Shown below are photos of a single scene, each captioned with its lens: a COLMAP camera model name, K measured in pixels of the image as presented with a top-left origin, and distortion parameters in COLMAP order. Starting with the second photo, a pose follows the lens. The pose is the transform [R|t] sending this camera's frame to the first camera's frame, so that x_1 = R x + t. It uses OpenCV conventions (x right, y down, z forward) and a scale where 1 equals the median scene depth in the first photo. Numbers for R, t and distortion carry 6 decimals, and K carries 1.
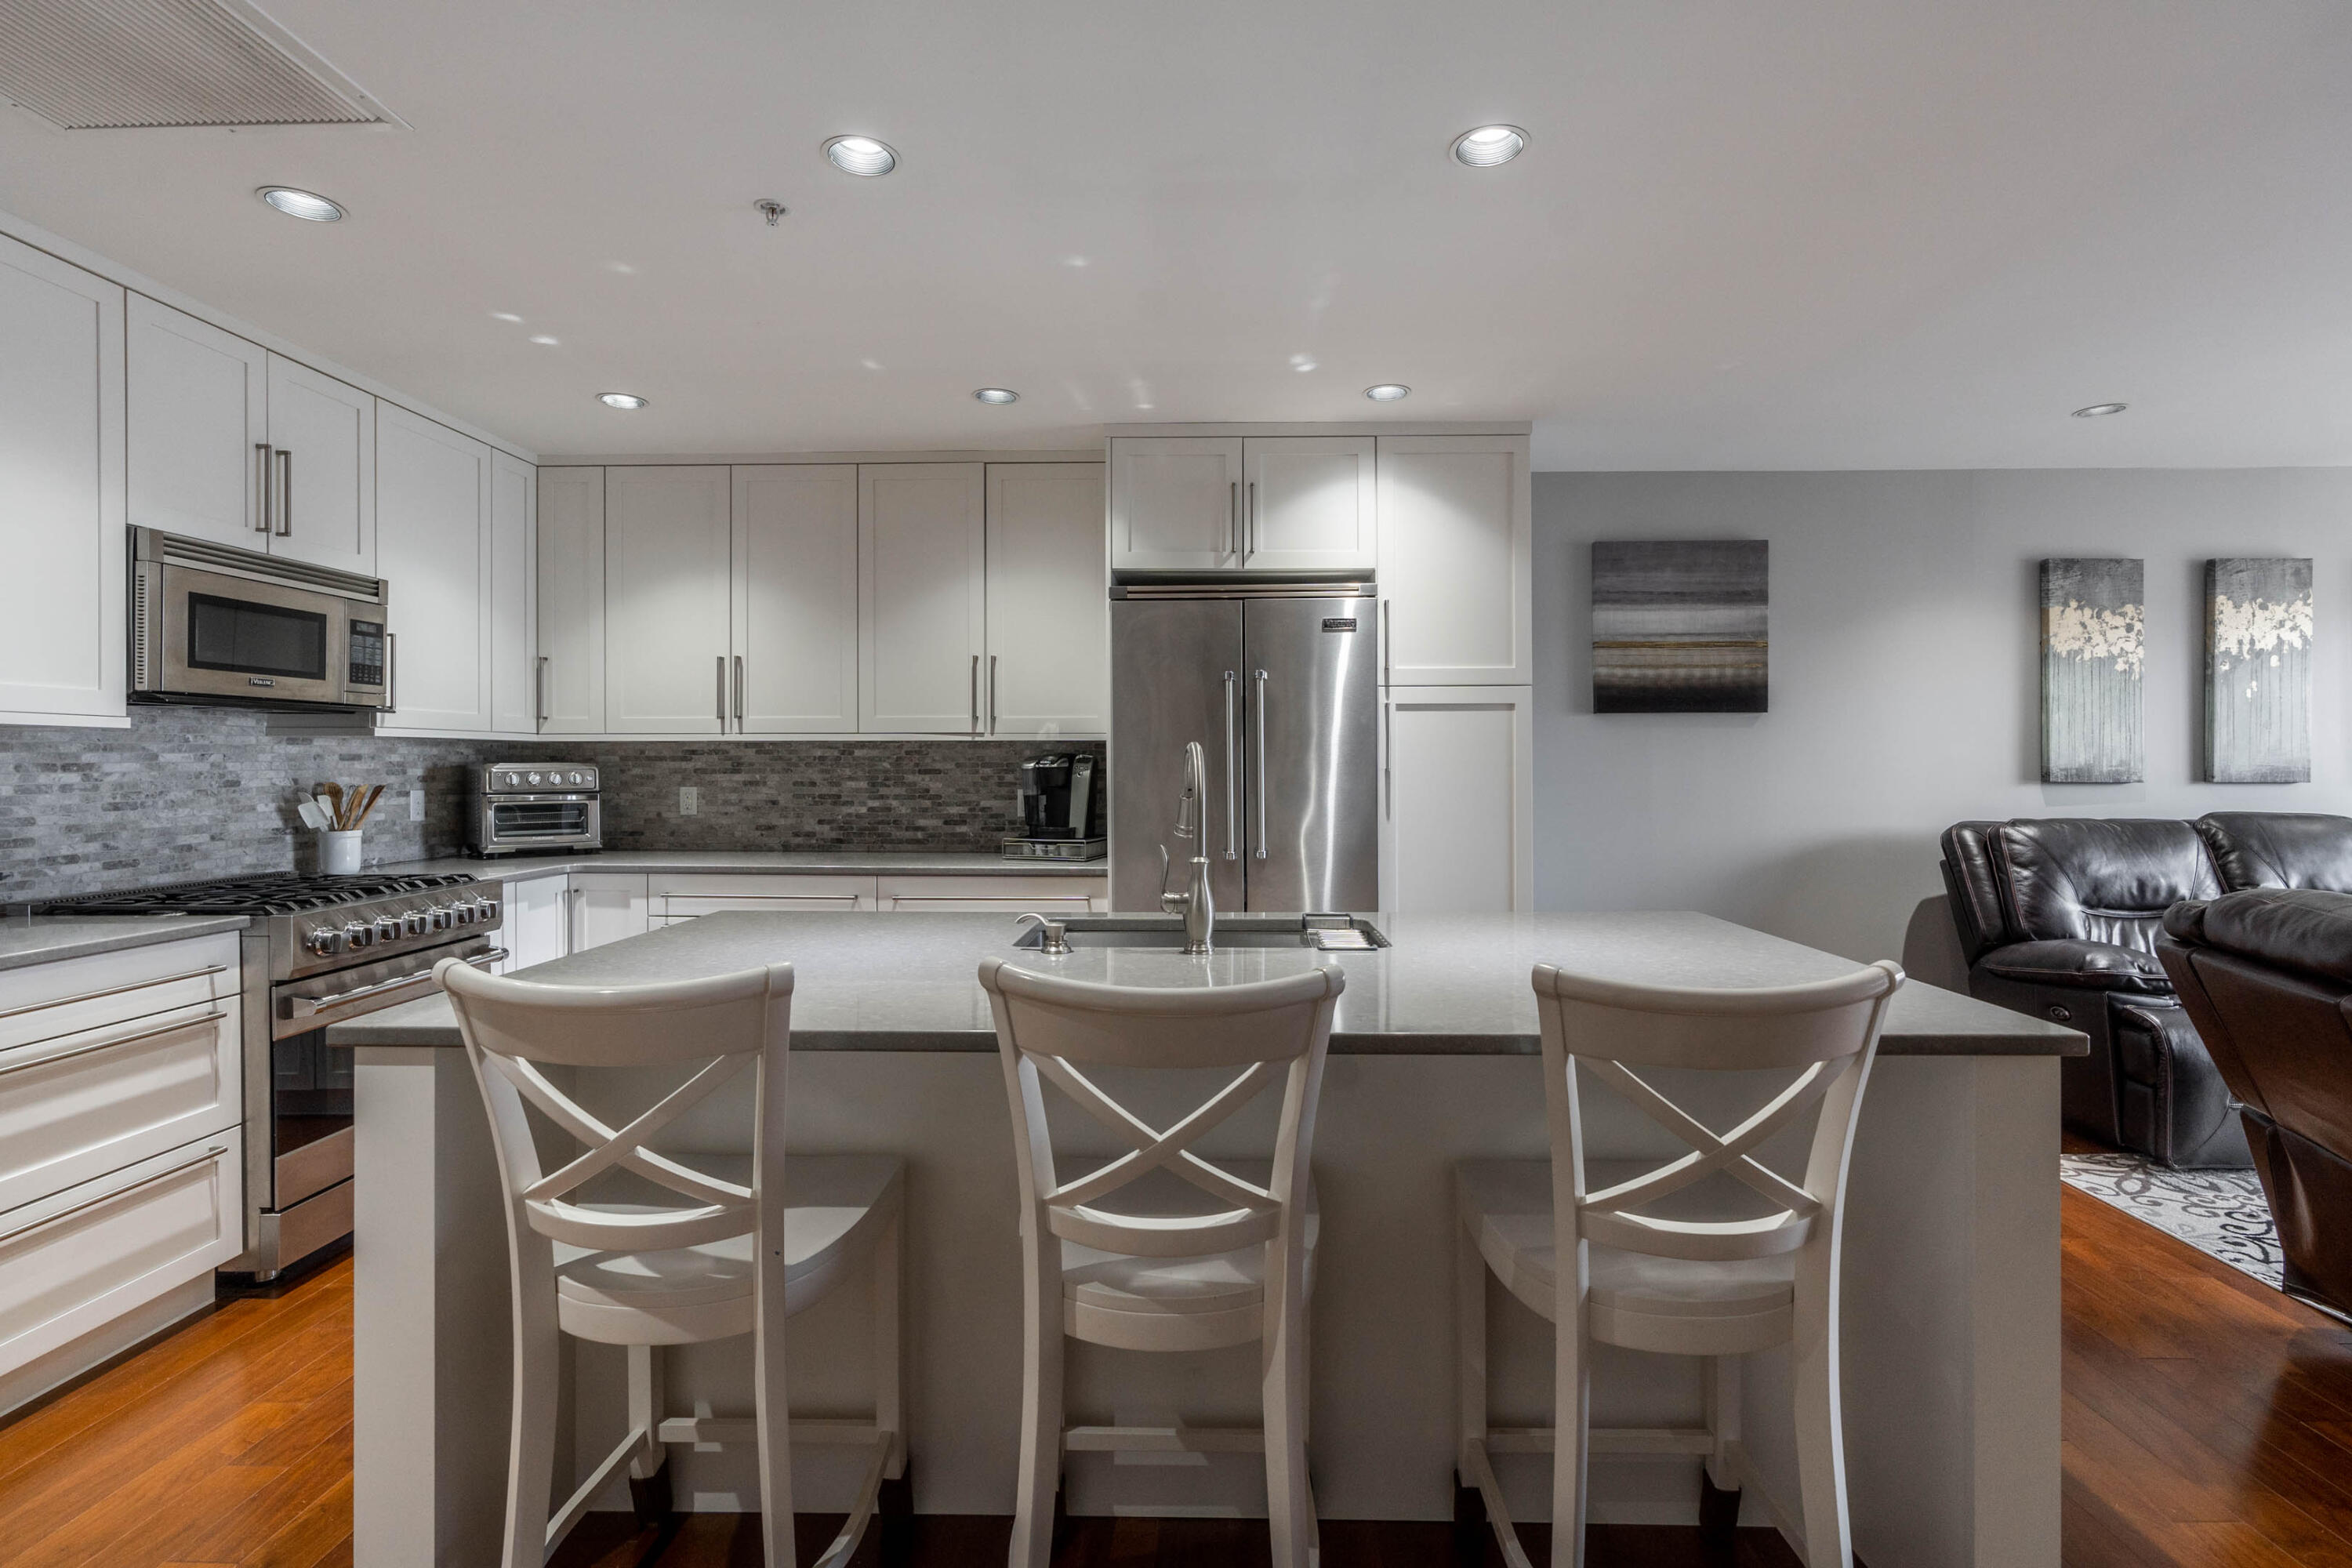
lens RADIAL K [[1063.2, 0, 1220.0], [0, 1063.2, 766.7], [0, 0, 1]] dist [-0.002976, -0.001437]
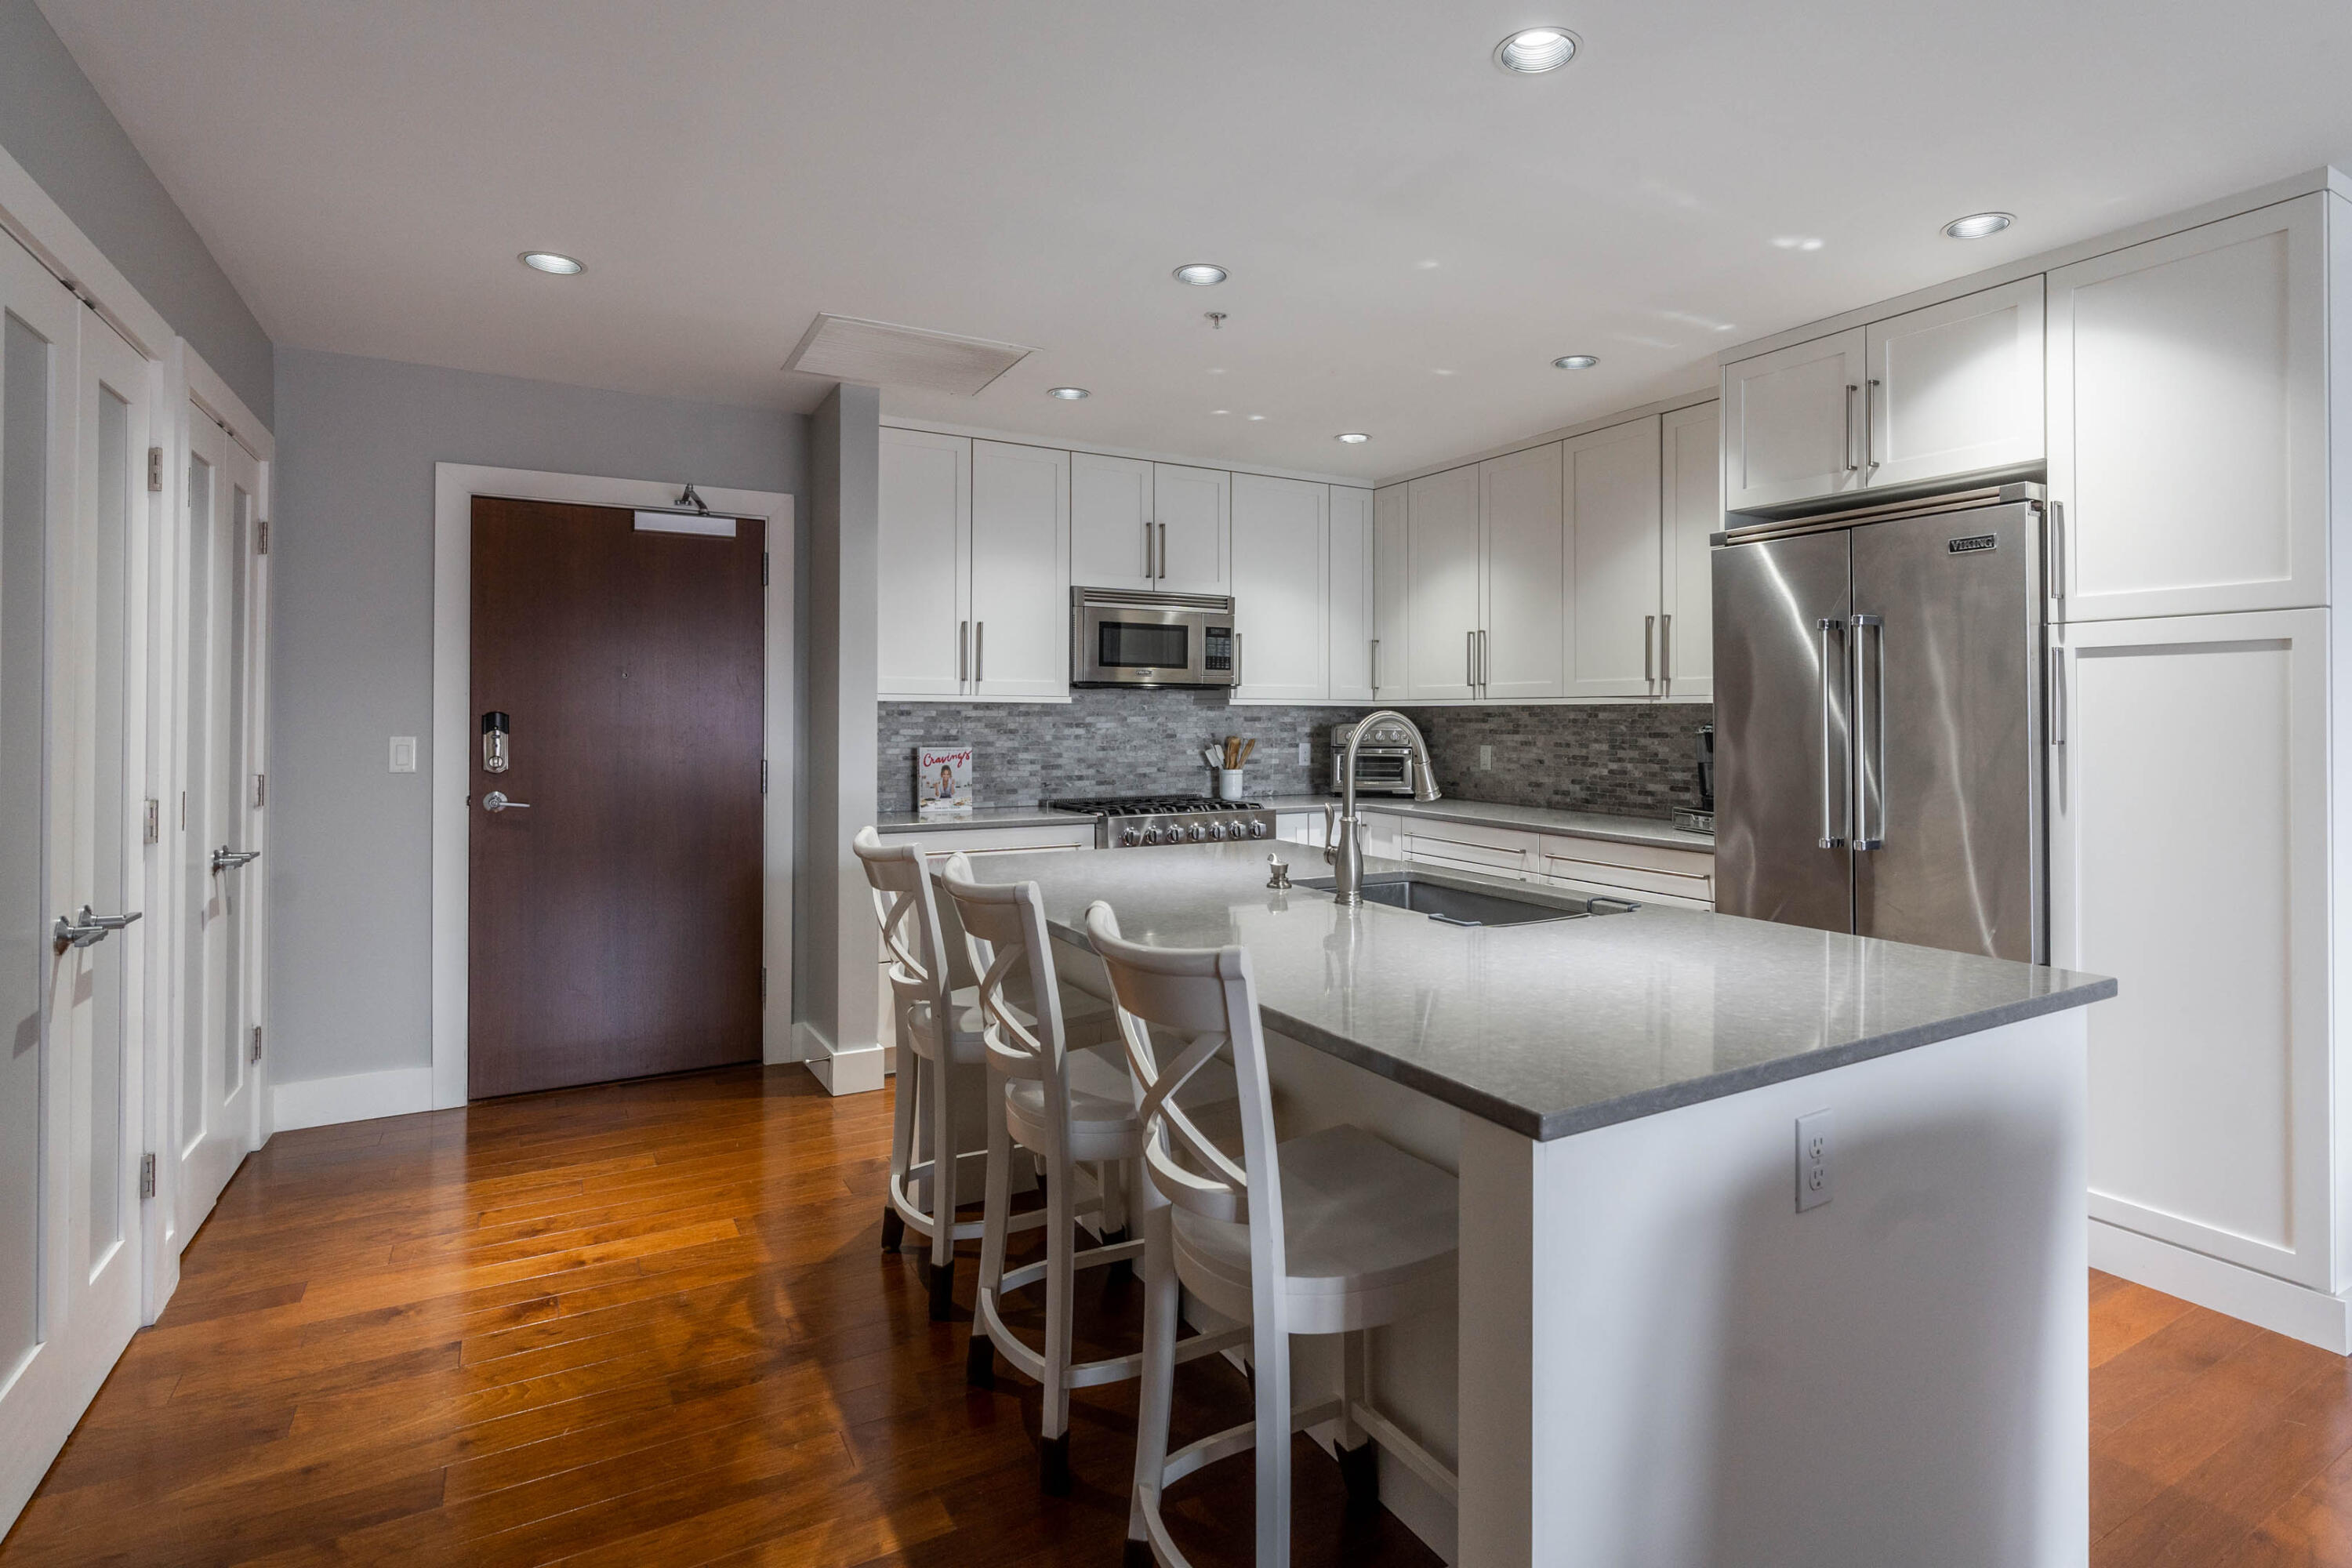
lens RADIAL K [[1161.8, 0, 1273.1], [0, 1161.8, 706.4], [0, 0, 1]] dist [-0.000590, 0.000002]
pose [[0.558187, -0.005156, -0.829699, 0.459951], [-0.009037, 0.999884, -0.012294, -0.006140], [0.829666, 0.014361, 0.558076, 0.130140]]
